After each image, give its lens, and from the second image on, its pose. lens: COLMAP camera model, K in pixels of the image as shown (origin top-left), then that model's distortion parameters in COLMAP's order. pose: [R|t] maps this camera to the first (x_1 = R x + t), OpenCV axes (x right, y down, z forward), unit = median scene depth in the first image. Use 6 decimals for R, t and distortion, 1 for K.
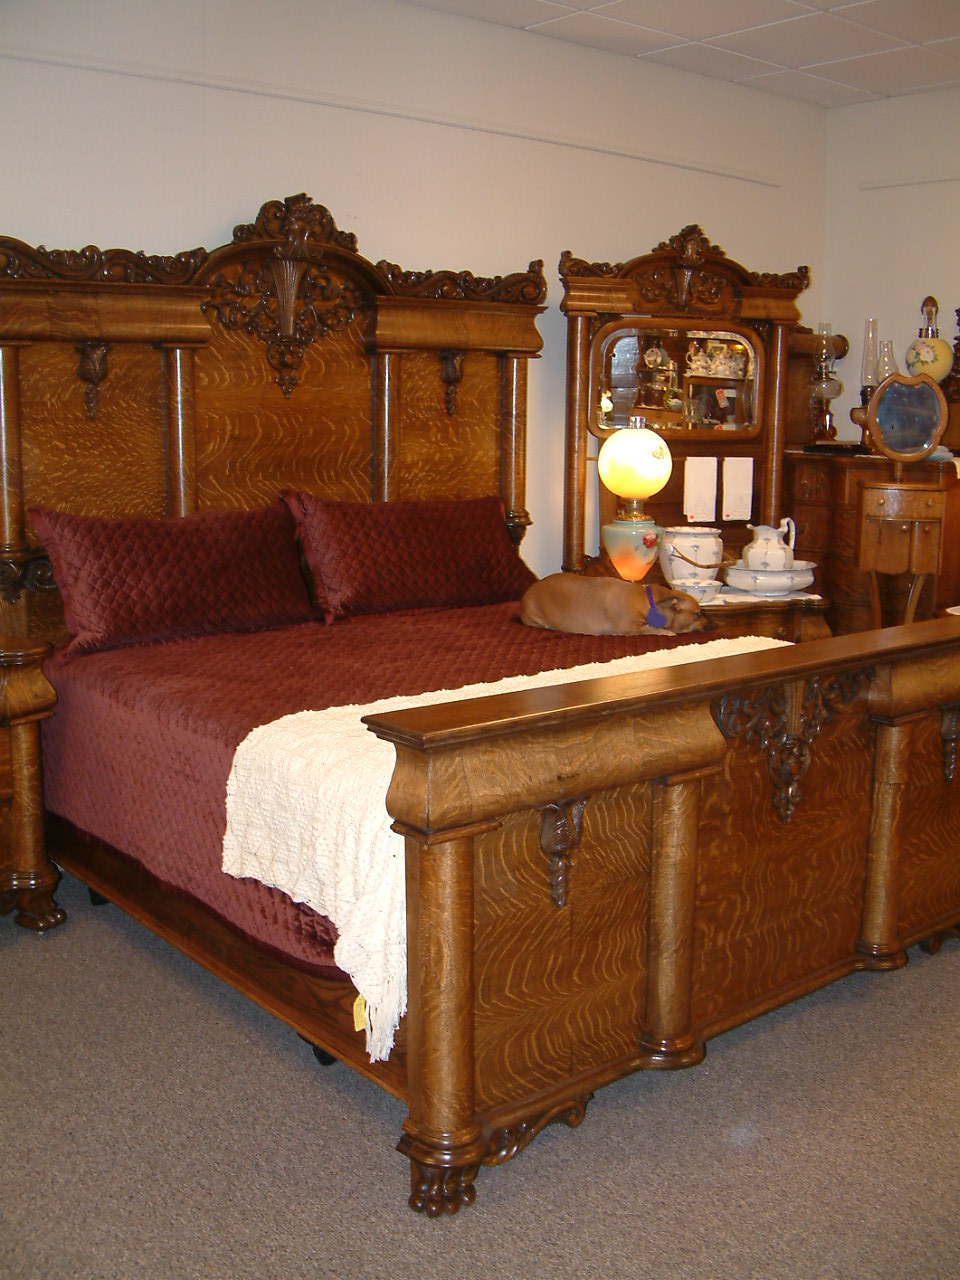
lens RADIAL K [[1351.8, 0, 482.3], [0, 1351.8, 665.4], [0, 0, 1]] dist [-0.221235, 0.168287]
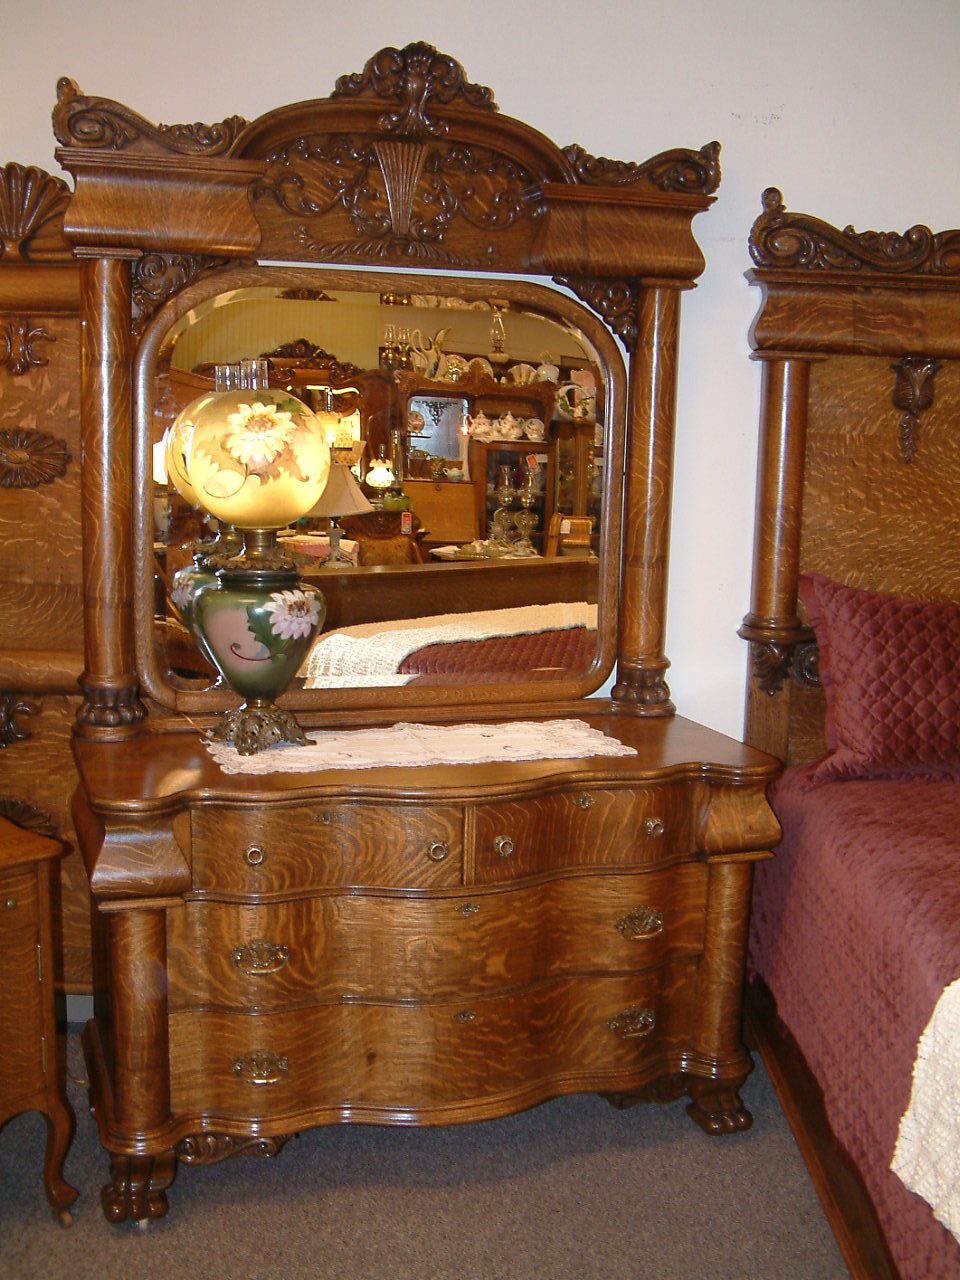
lens RADIAL K [[1457.2, 0, 482.5], [0, 1457.2, 669.7], [0, 0, 1]] dist [-0.192211, 0.231240]
pose [[0.767315, 0.122101, -0.629539, 0.038818], [-0.145624, 0.989236, 0.014371, -0.046633], [0.624517, 0.080649, 0.776836, 0.228947]]
